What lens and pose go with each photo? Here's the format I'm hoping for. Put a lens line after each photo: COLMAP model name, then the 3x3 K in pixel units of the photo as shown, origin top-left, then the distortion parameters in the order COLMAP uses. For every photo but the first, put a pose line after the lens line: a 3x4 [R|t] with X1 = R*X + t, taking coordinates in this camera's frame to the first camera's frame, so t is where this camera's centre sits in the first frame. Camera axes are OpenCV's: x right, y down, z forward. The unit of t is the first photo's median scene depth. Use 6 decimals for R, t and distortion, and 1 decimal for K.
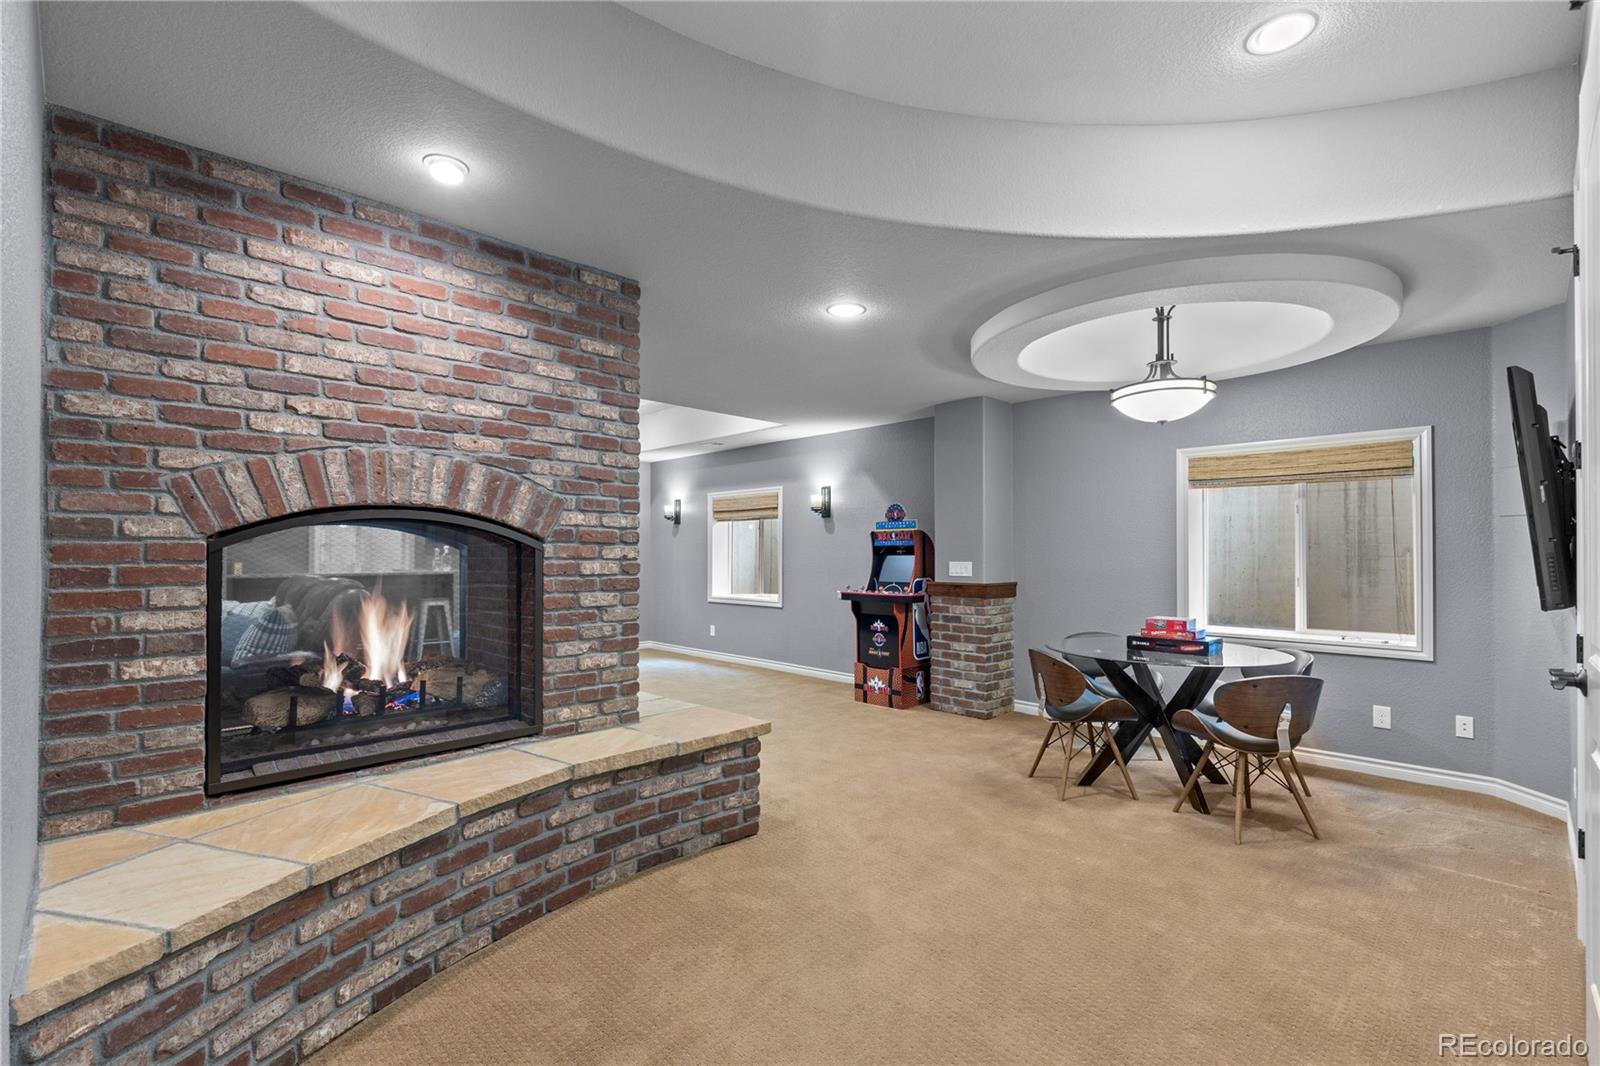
lens RADIAL K [[721.1, 0, 803.2], [0, 721.1, 548.8], [0, 0, 1]] dist [0.000798, -0.000114]
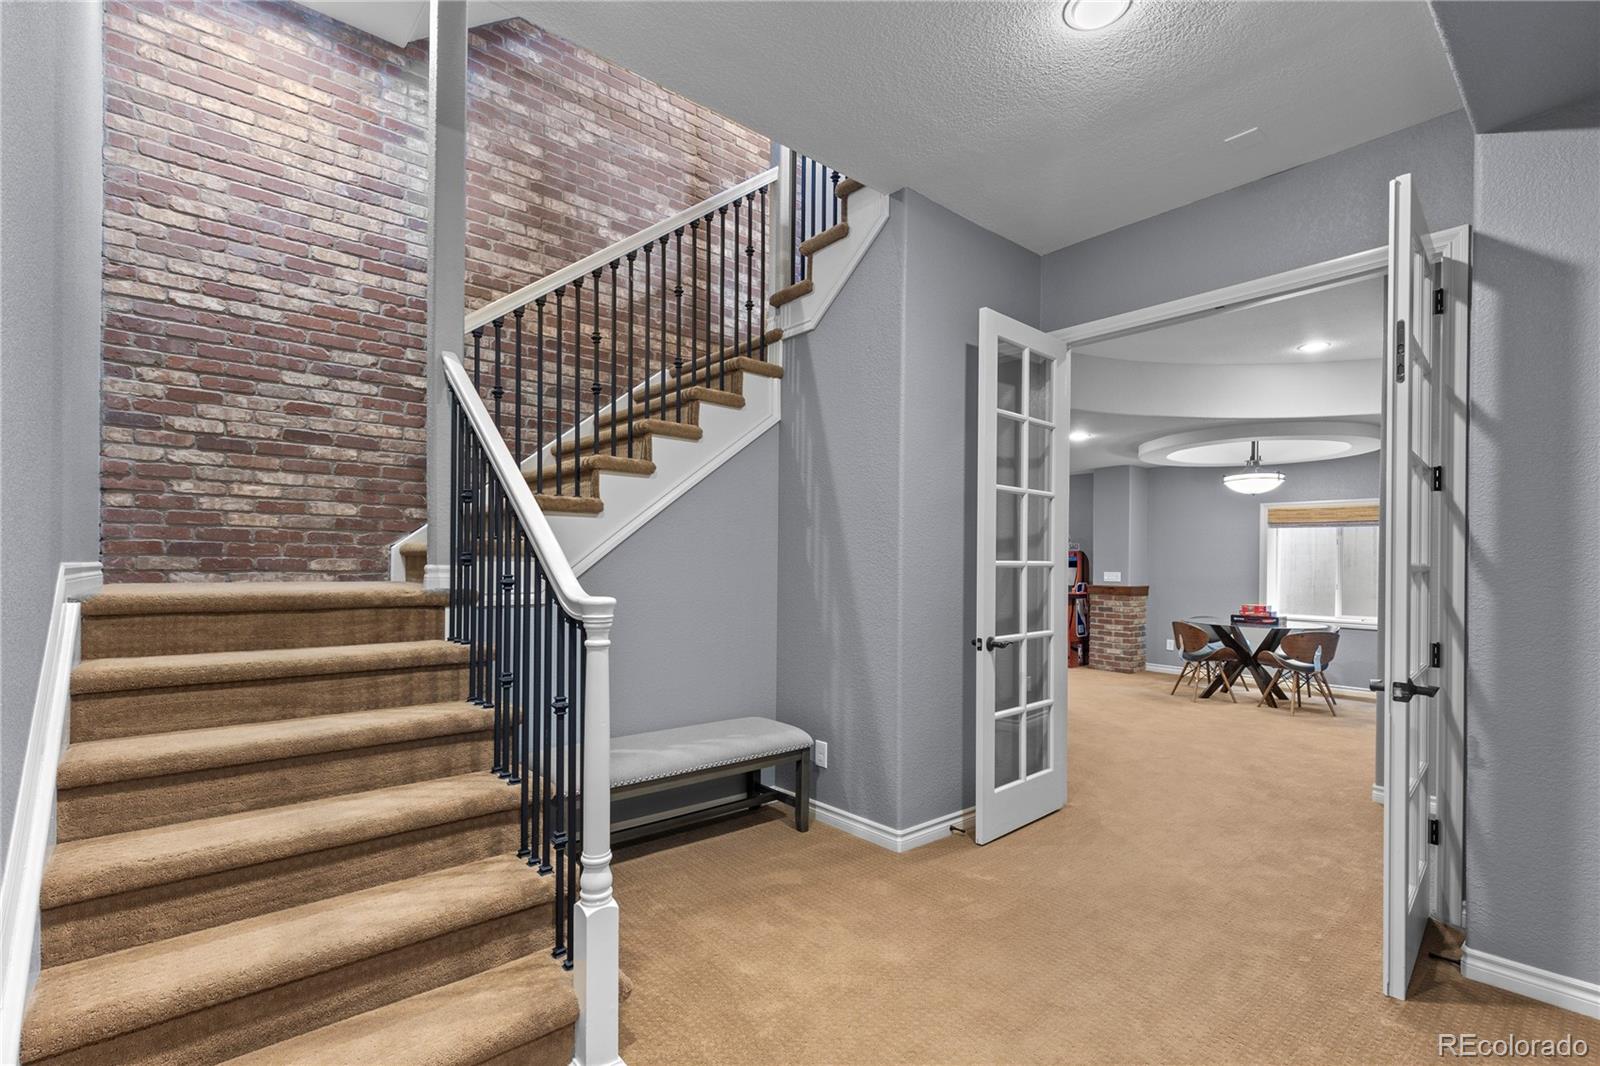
lens RADIAL K [[724.2, 0, 807.4], [0, 724.2, 564.9], [0, 0, 1]] dist [-0.003277, -0.000202]
pose [[0.997457, 0.011489, -0.070336, -0.332055], [-0.011063, 0.999918, 0.006445, -0.000003], [0.070405, -0.005650, 0.997503, -0.603313]]
